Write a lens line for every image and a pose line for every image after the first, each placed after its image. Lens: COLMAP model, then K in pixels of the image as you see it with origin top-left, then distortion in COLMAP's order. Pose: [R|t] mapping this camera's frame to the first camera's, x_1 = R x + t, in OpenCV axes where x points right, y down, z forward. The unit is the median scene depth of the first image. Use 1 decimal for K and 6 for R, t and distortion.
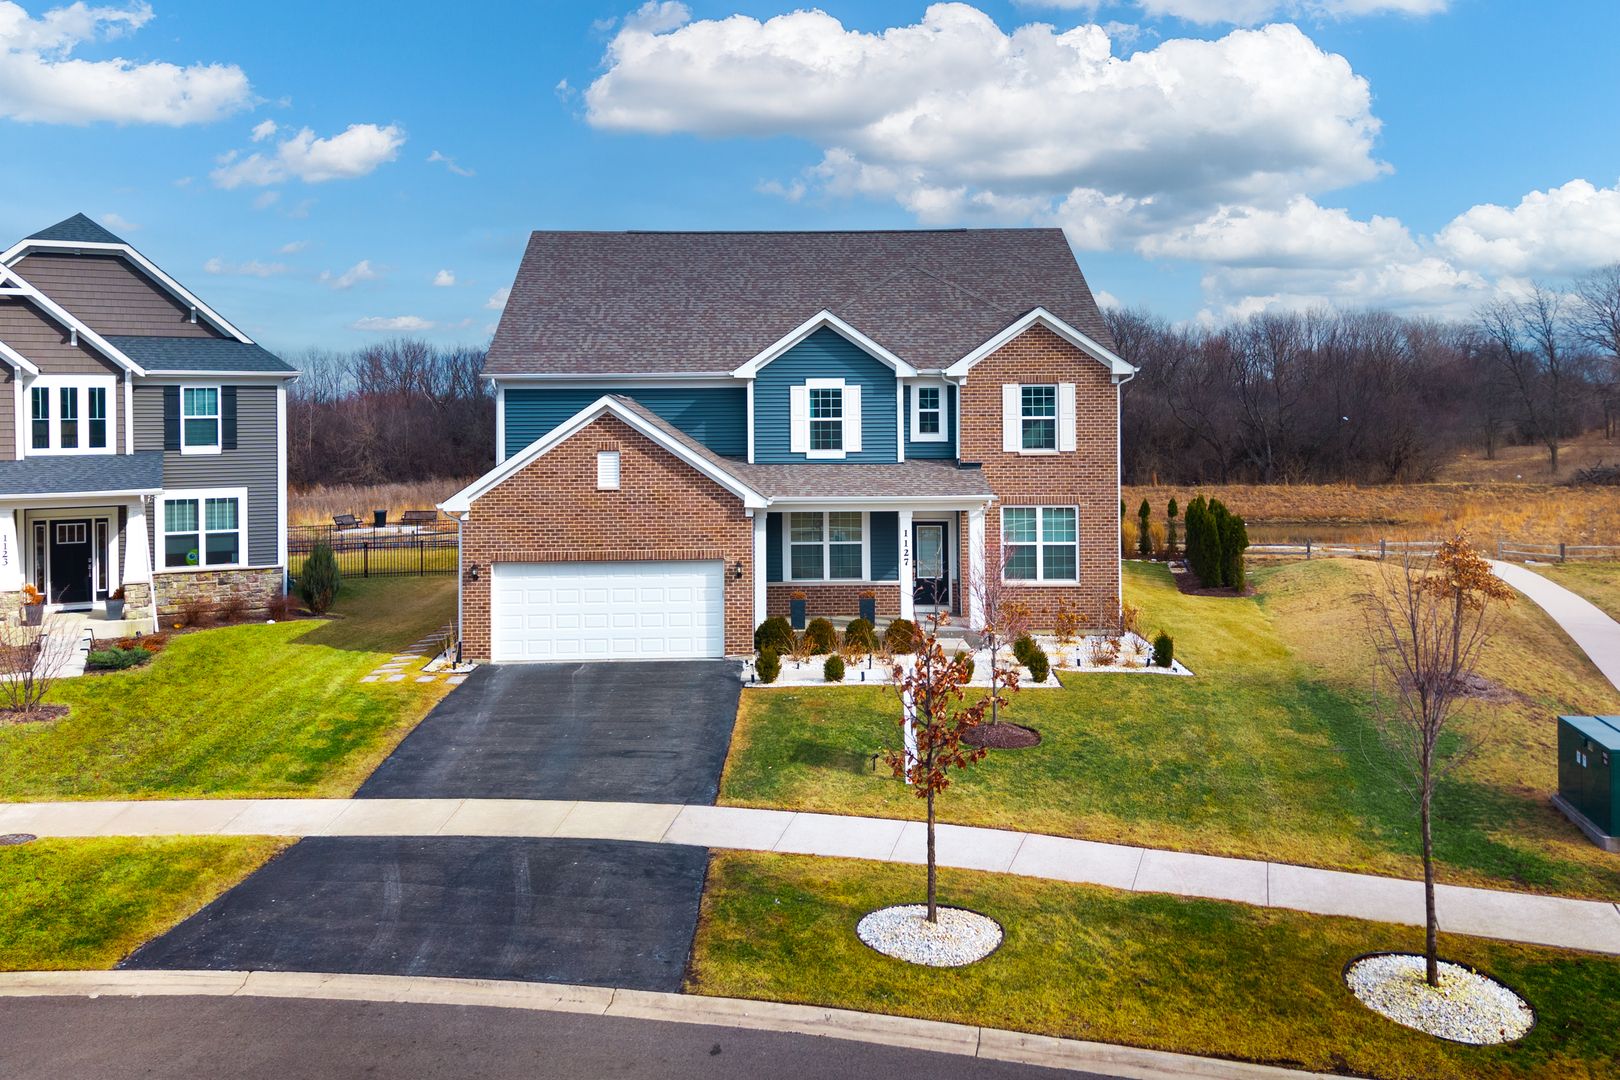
lens RADIAL K [[1237.5, 0, 810.0], [0, 1237.5, 540.0], [0, 0, 1]] dist [0.006858, 0.000978]
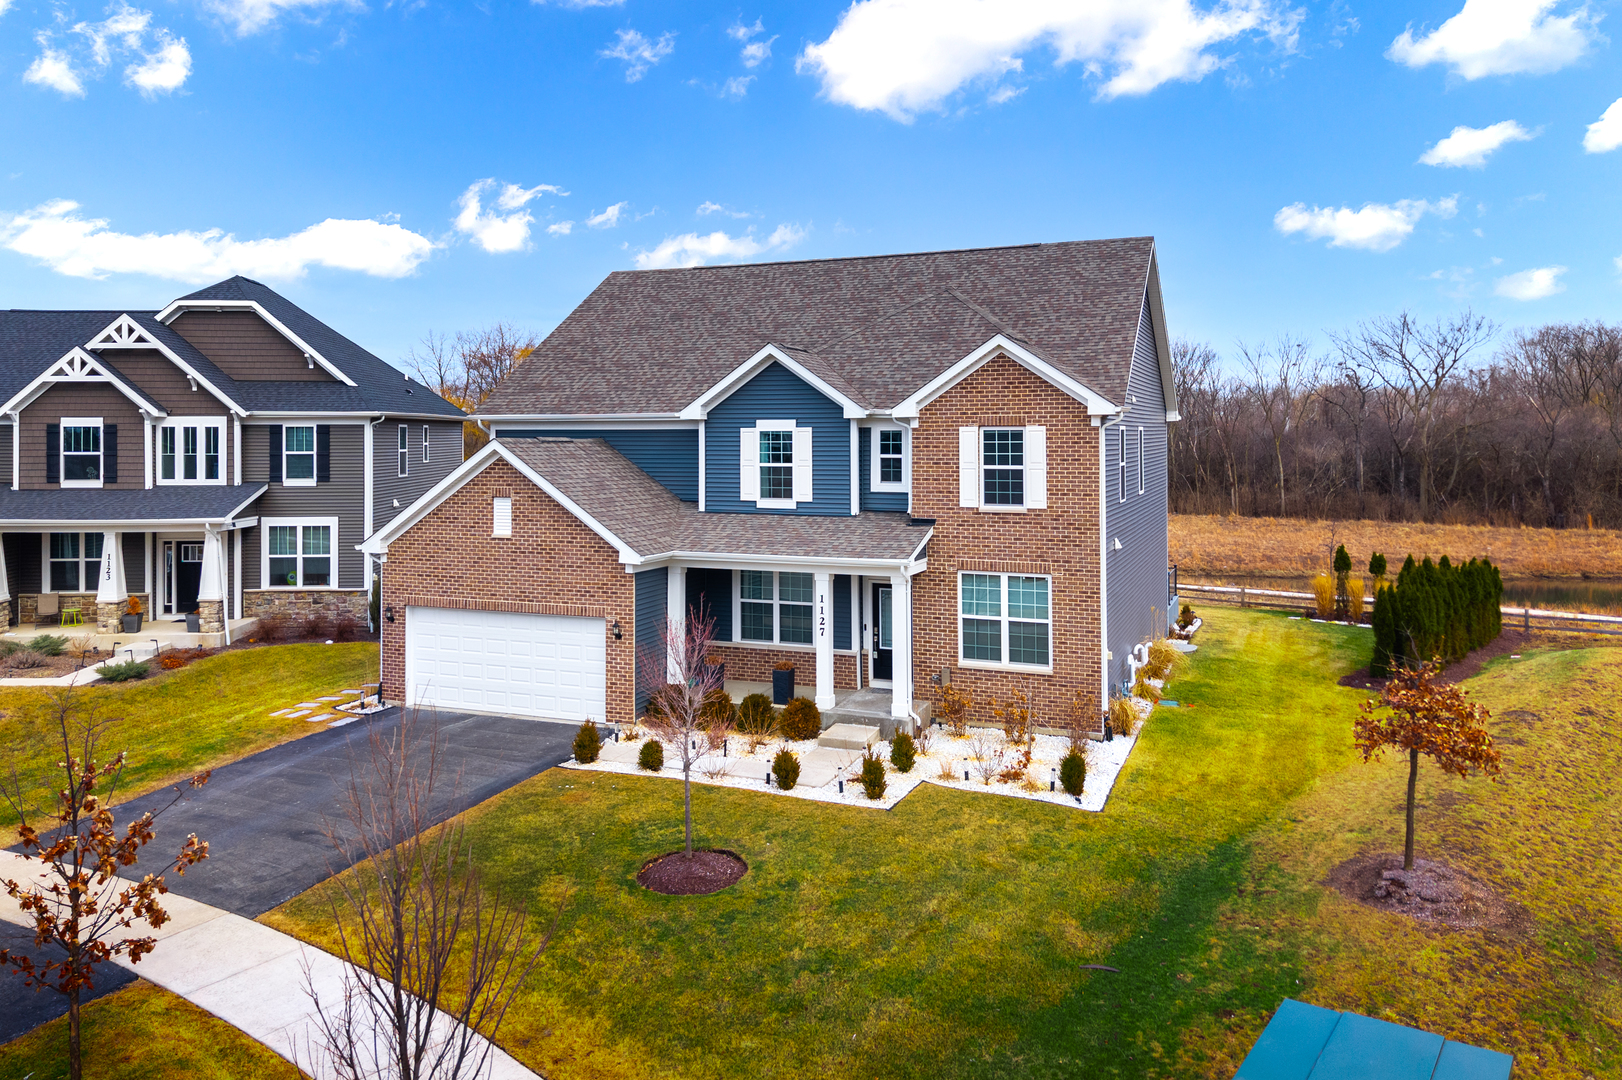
lens RADIAL K [[1152.0, 0, 811.0], [0, 1152.0, 540.0], [0, 0, 1]] dist [0.004971, 0.001210]
pose [[0.923069, 0.040262, -0.382523, 0.357995], [-0.044228, 0.999020, -0.001578, -0.042704], [0.382084, 0.018375, 0.923945, 0.236219]]
